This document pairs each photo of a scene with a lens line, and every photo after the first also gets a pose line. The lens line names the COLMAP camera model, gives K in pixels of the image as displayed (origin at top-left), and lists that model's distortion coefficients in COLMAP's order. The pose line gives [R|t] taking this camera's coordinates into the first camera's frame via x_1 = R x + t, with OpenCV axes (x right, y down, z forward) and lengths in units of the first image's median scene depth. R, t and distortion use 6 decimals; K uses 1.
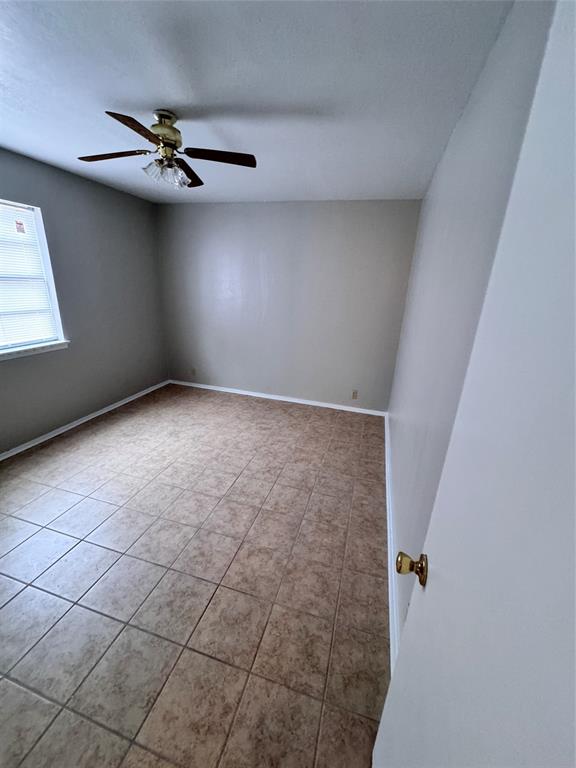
lens RADIAL K [[305.9, 0, 288.2], [0, 305.9, 381.2], [0, 0, 1]] dist [-0.002918, 0.000255]
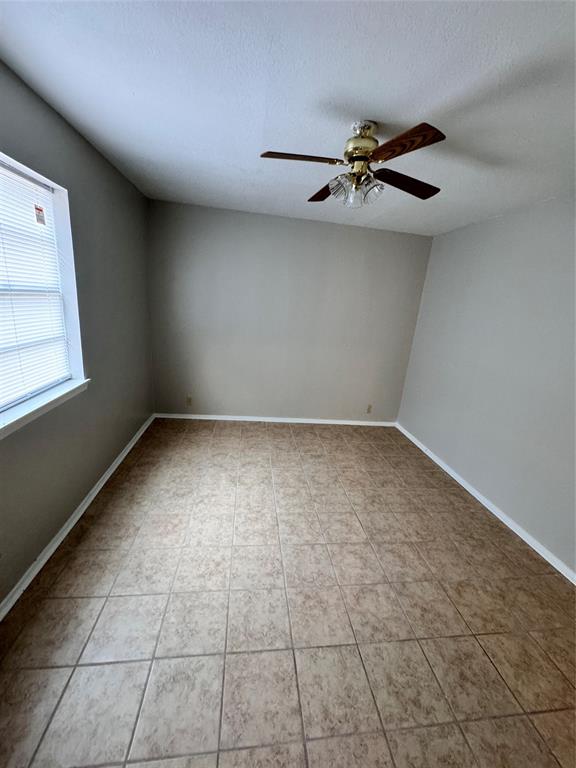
lens RADIAL K [[305.9, 0, 286.8], [0, 305.9, 382.3], [0, 0, 1]] dist [-0.002918, 0.000255]
pose [[0.918701, -0.071742, 0.388383, -0.559722], [0.079878, 0.996793, -0.004820, -0.083290], [-0.386792, 0.035452, 0.921485, 0.167848]]
